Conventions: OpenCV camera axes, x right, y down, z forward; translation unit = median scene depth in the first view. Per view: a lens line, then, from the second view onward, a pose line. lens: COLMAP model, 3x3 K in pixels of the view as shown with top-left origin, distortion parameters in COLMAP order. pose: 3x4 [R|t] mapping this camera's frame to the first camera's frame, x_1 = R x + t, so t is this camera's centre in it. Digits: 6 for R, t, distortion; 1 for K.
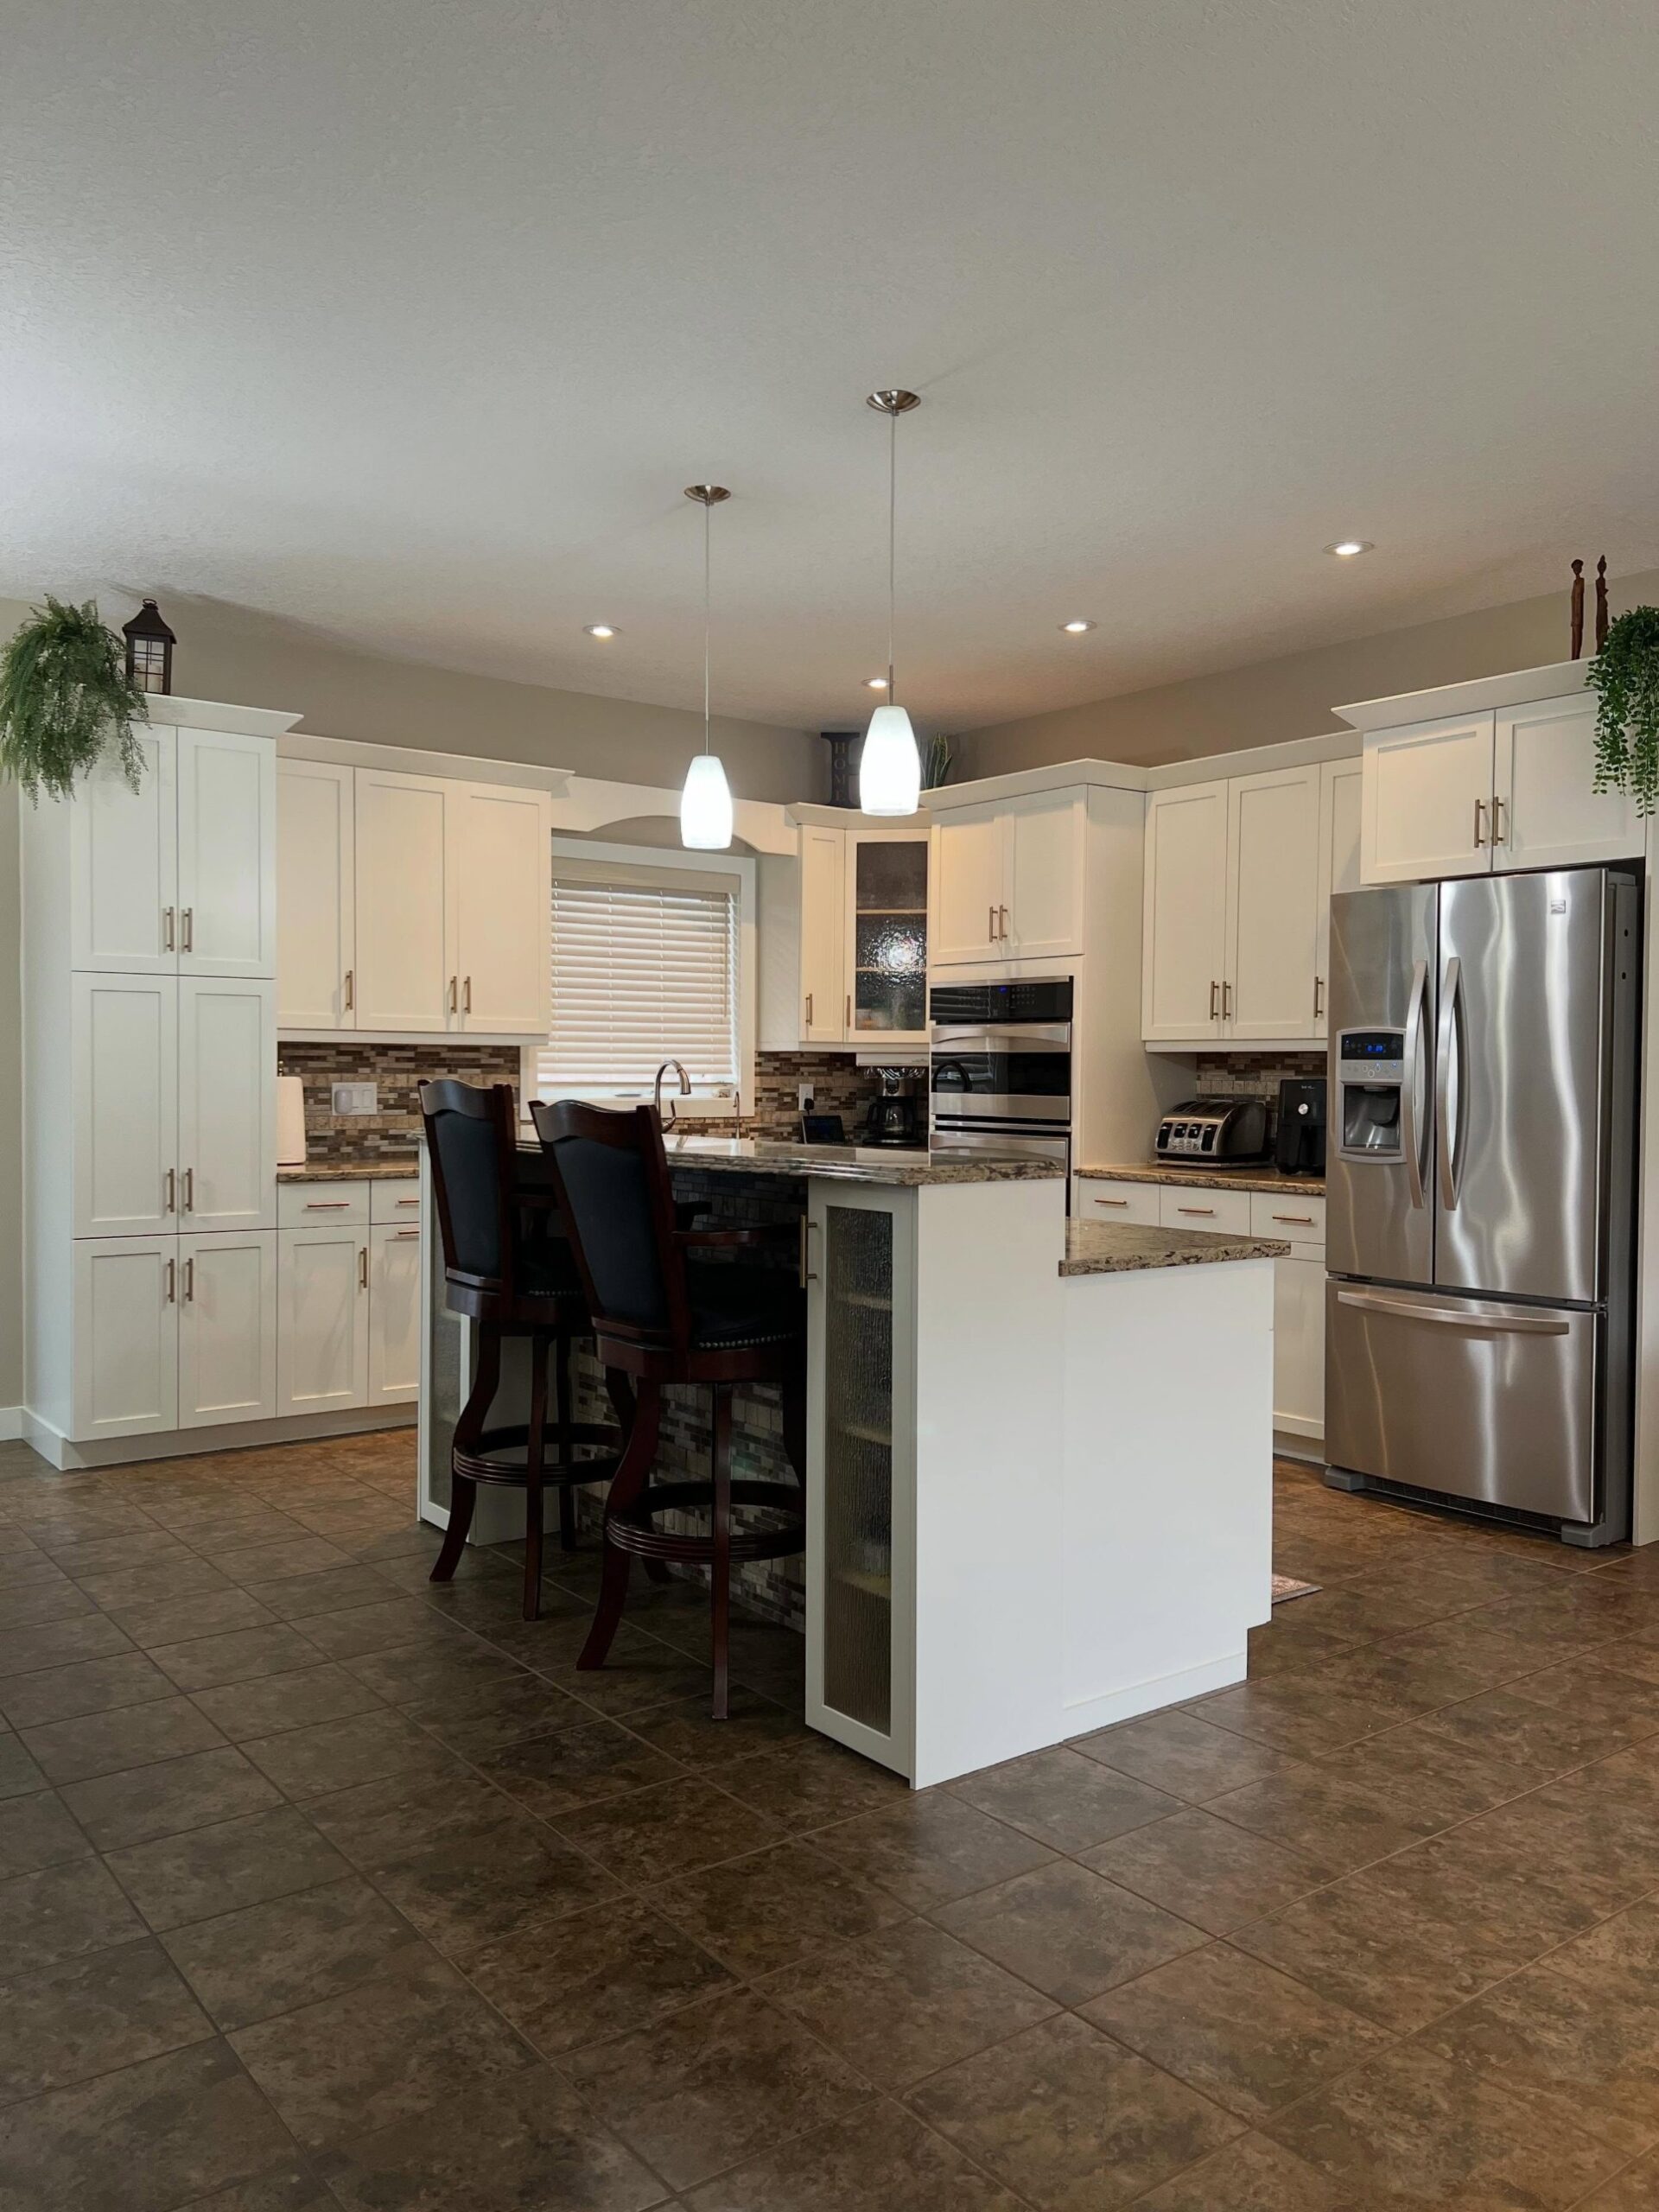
lens RADIAL K [[1686.1, 0, 842.9], [0, 1686.1, 1152.4], [0, 0, 1]] dist [0.033345, -0.019744]
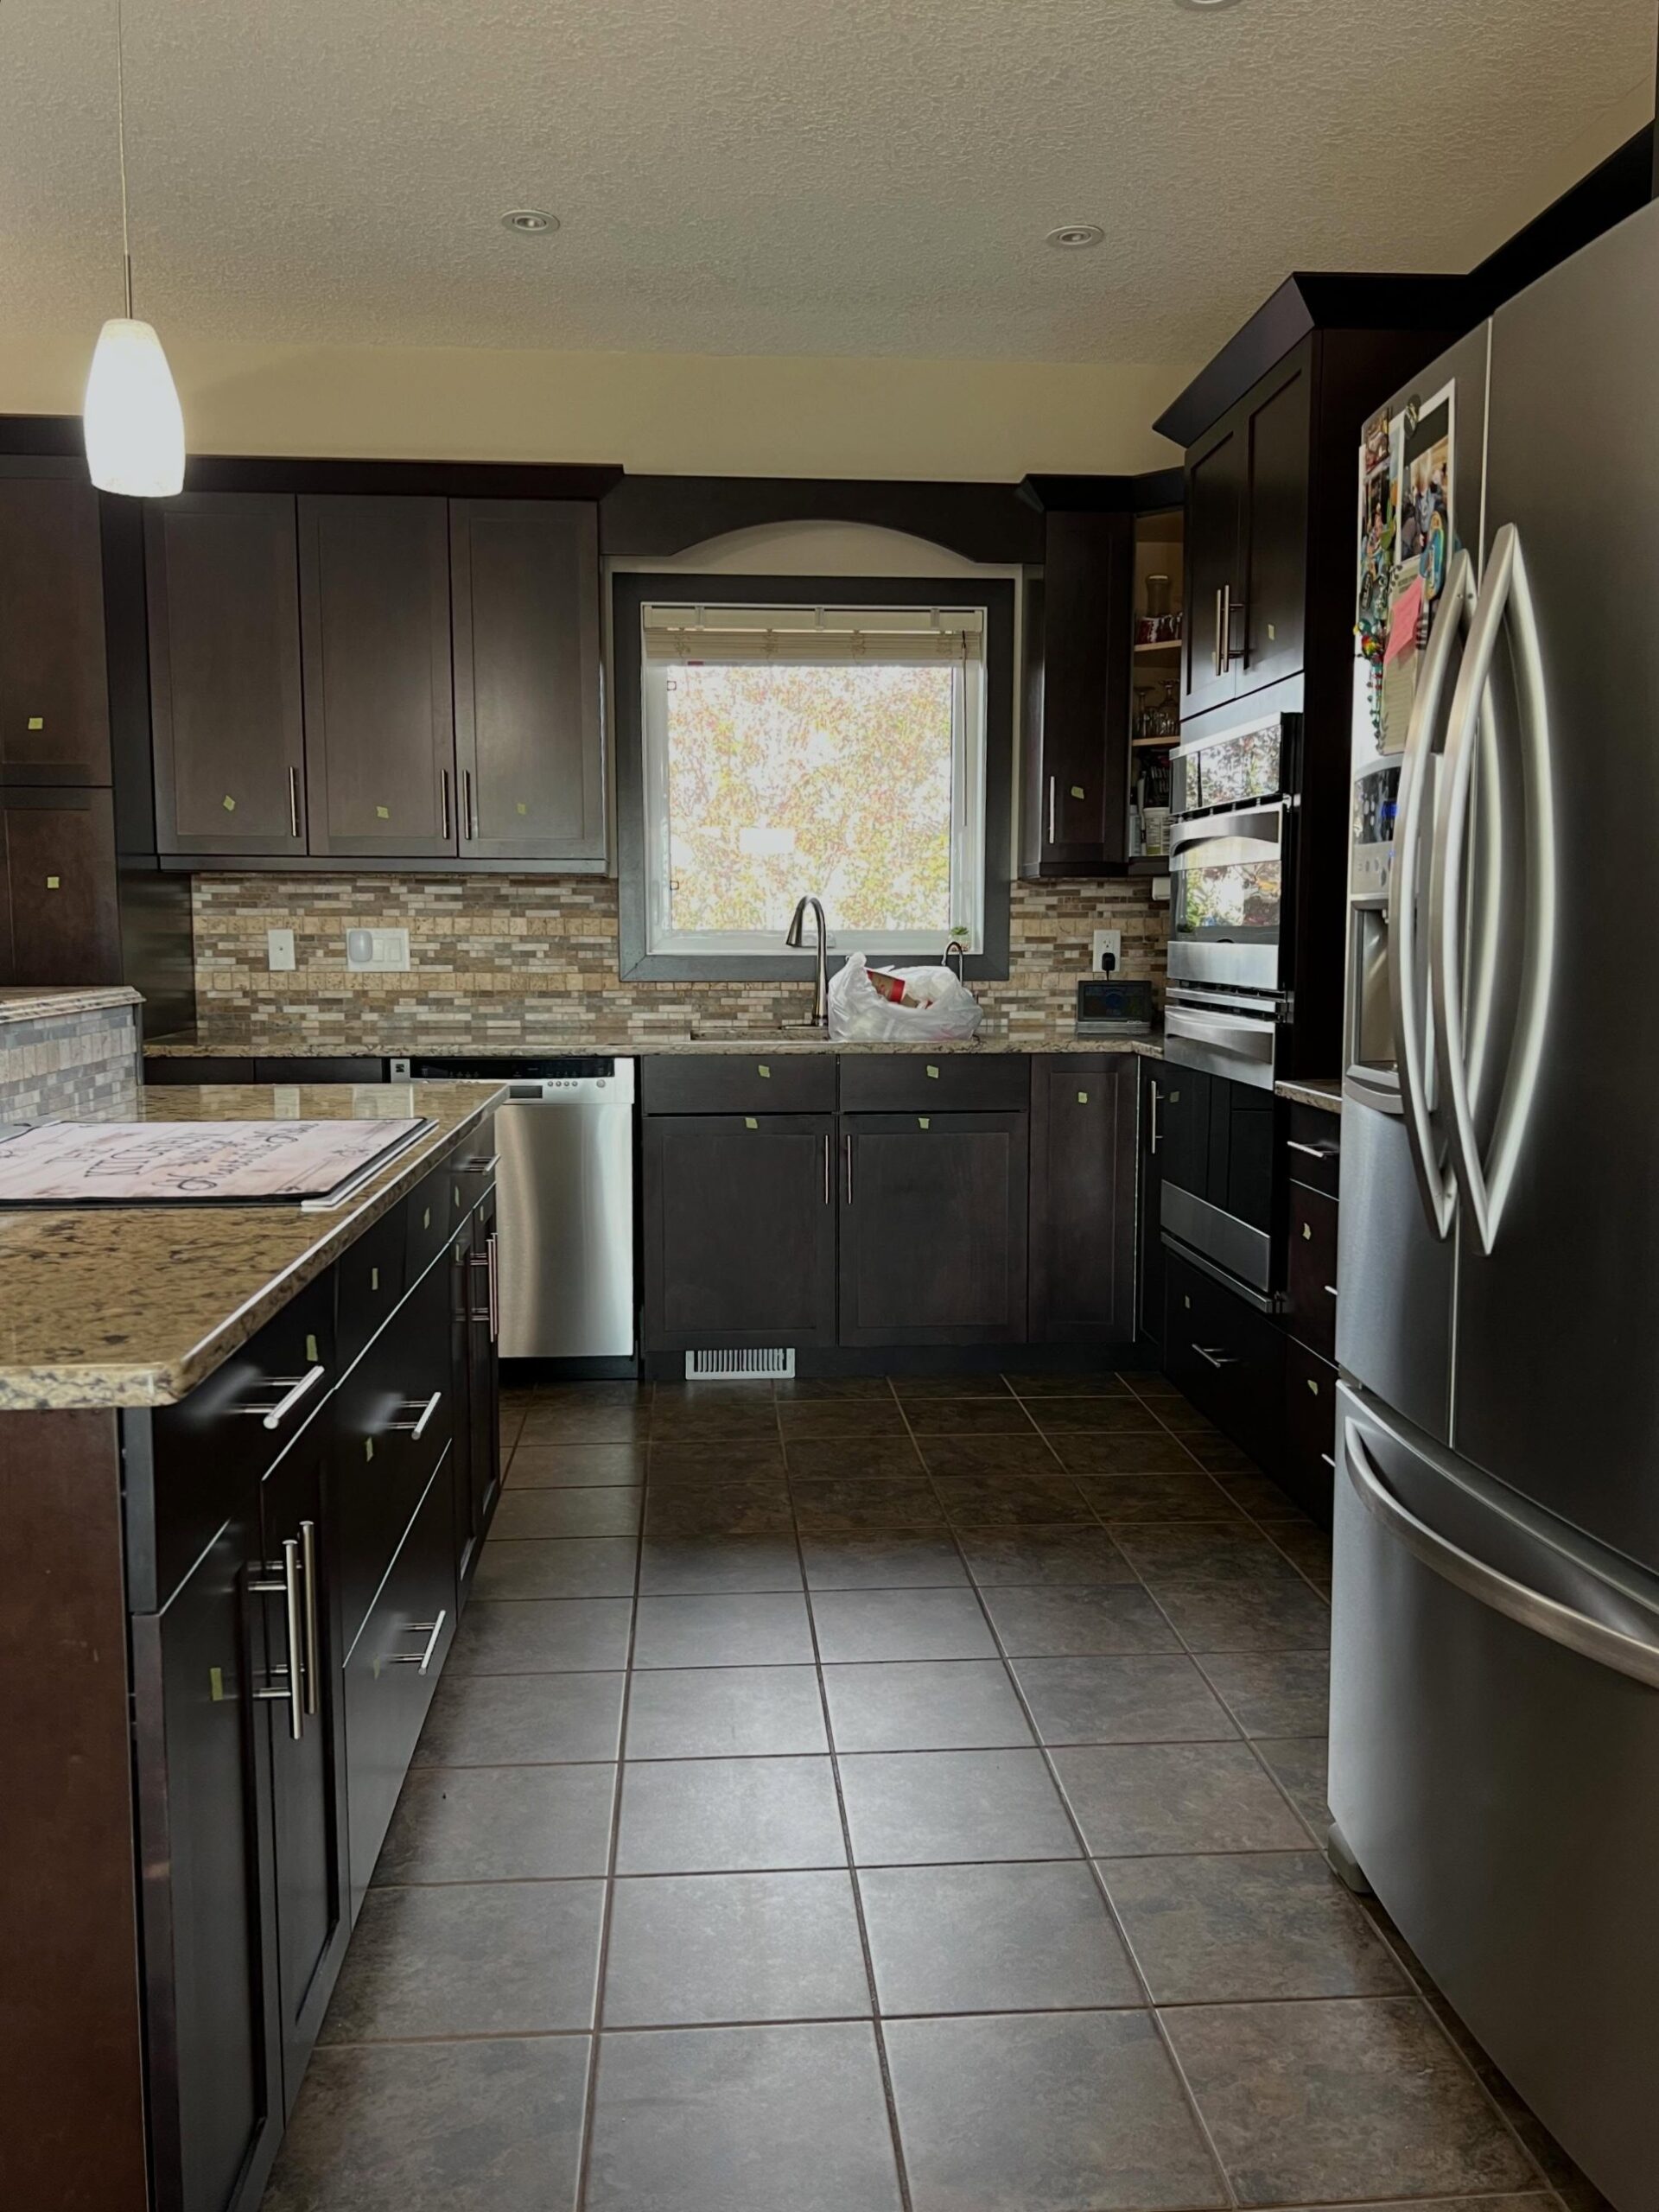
lens RADIAL K [[1769.2, 0, 826.8], [0, 1769.2, 1122.7], [0, 0, 1]] dist [0.058873, -0.033203]
pose [[0.833939, 0.054129, -0.549195, 0.322606], [-0.021139, 0.997581, 0.066224, -0.011798], [0.551451, -0.043617, 0.833066, 0.447580]]
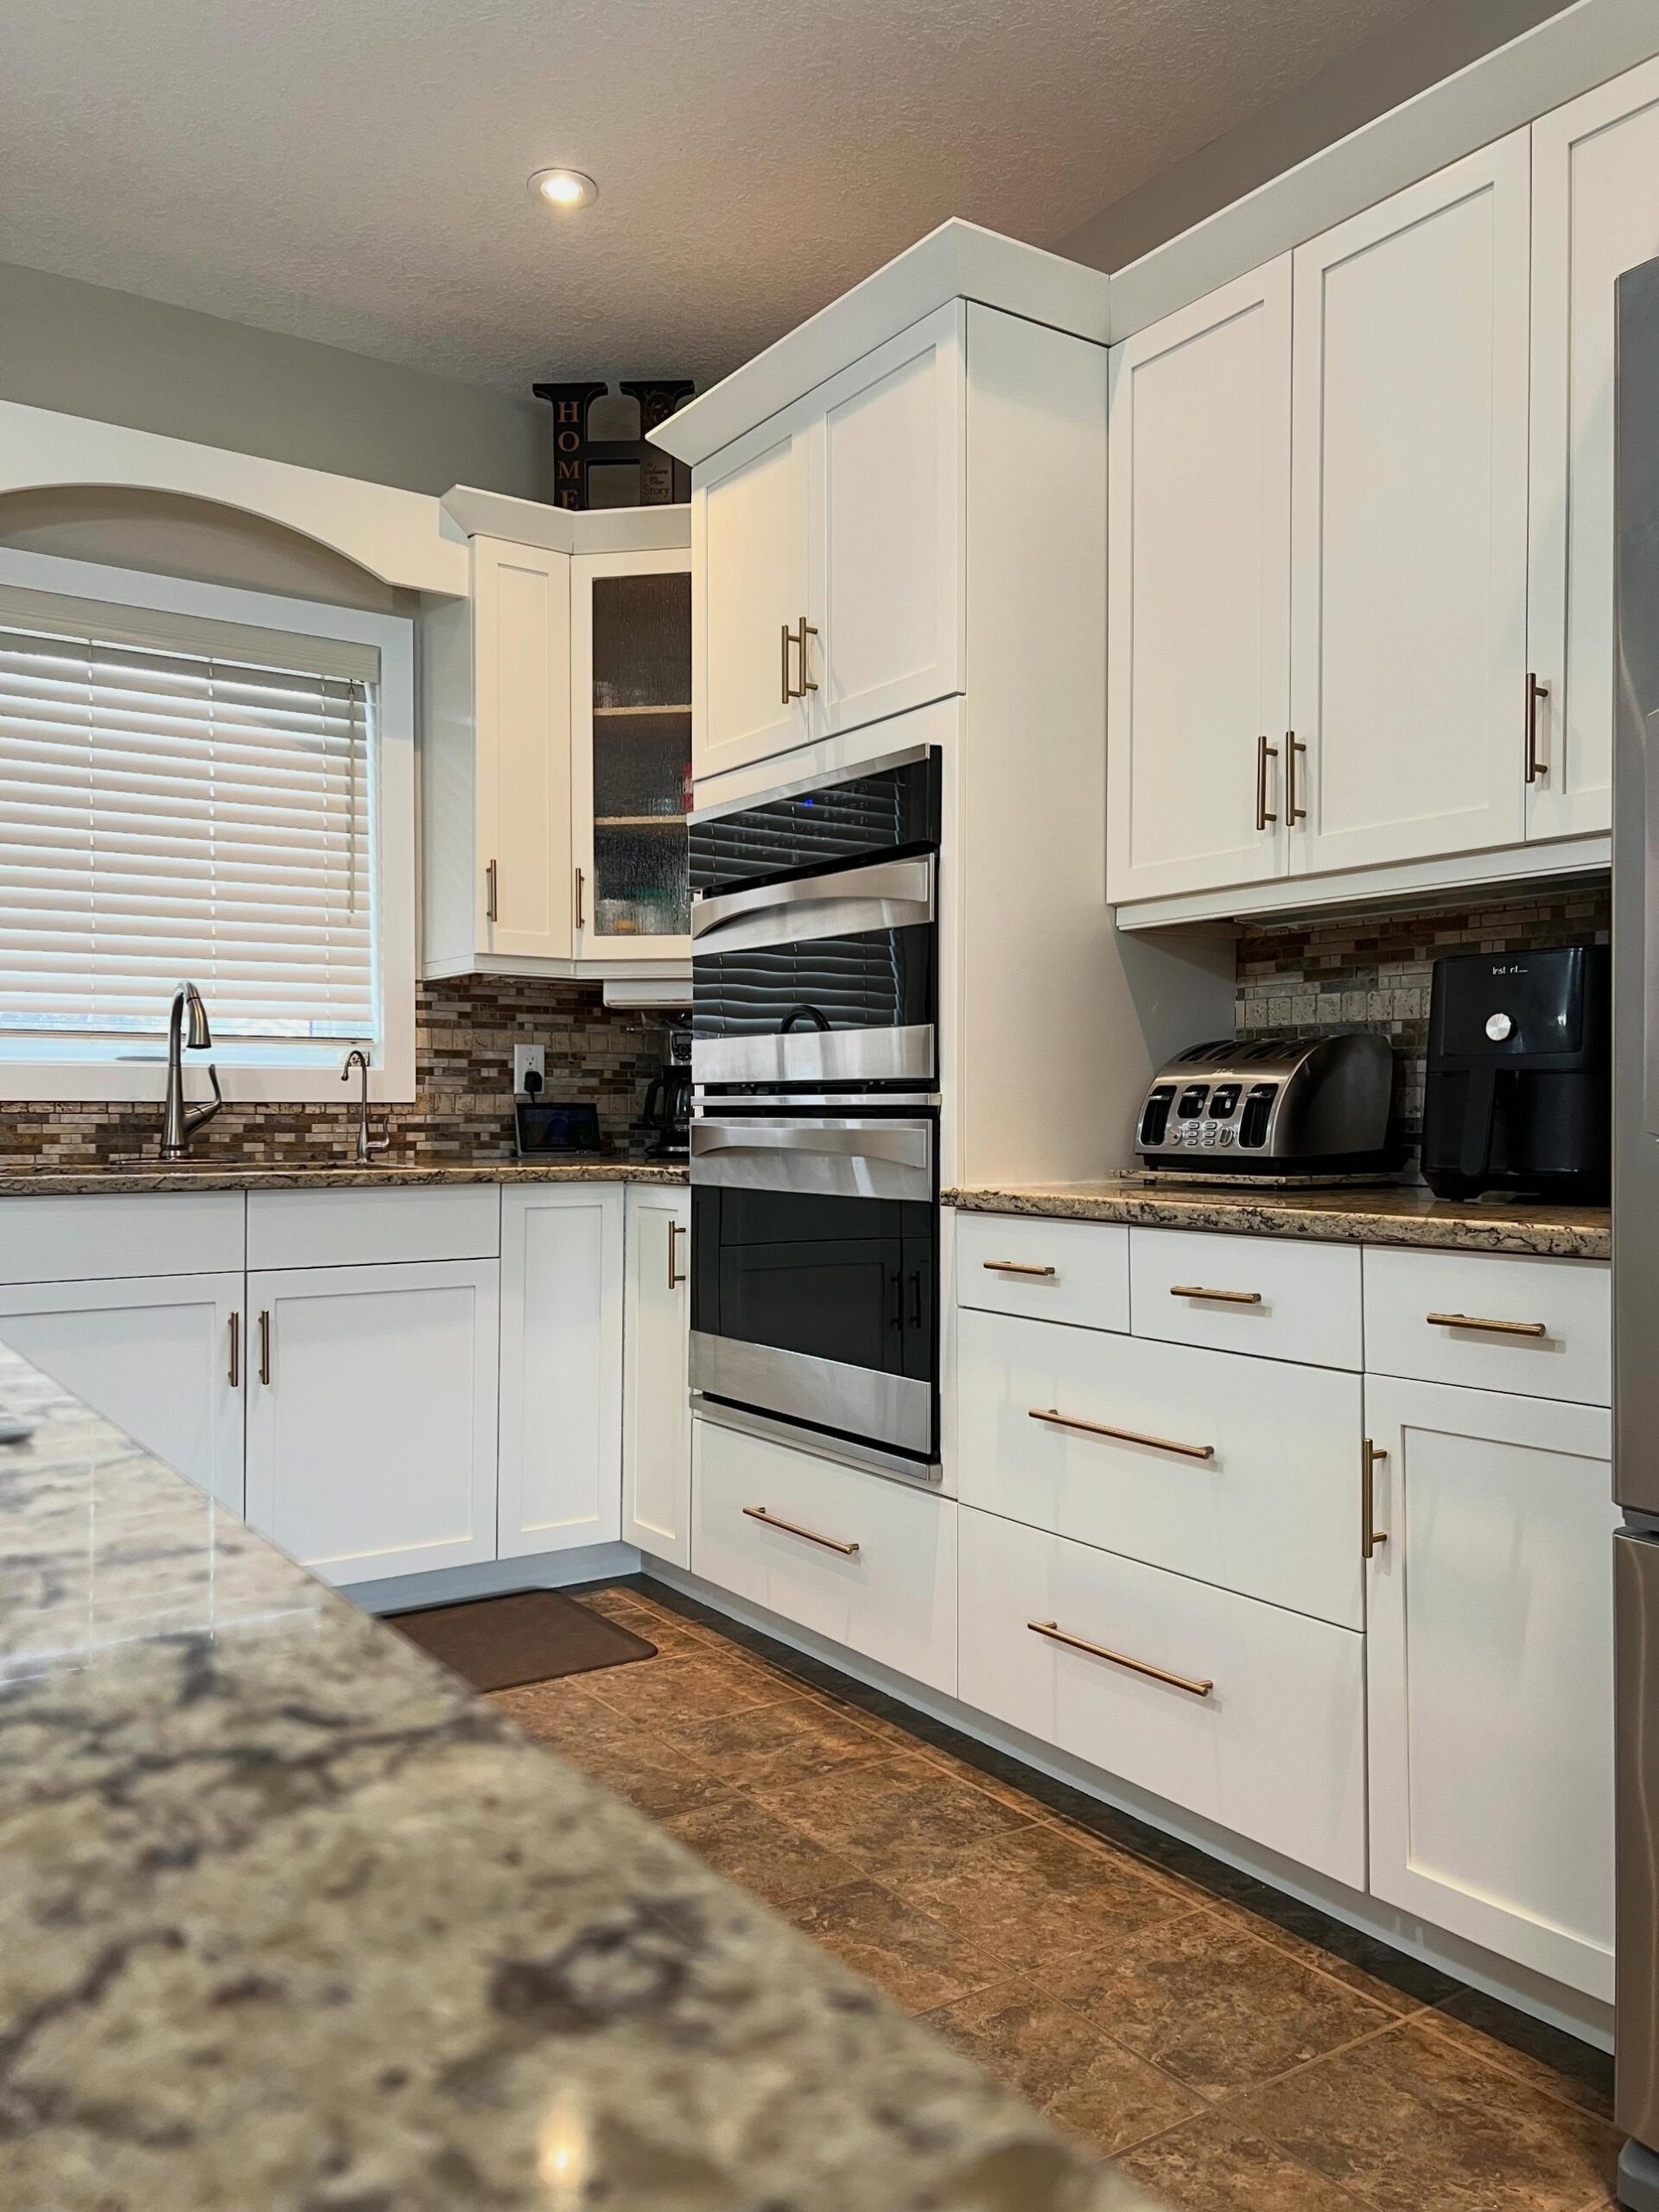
lens RADIAL K [[1686.1, 0, 853.6], [0, 1686.1, 1133.8], [0, 0, 1]] dist [0.033345, -0.019744]
pose [[0.998429, -0.005354, -0.055772, 0.136454], [0.003144, 0.999209, -0.039641, 0.011989], [0.055940, 0.039404, 0.997656, 0.561992]]
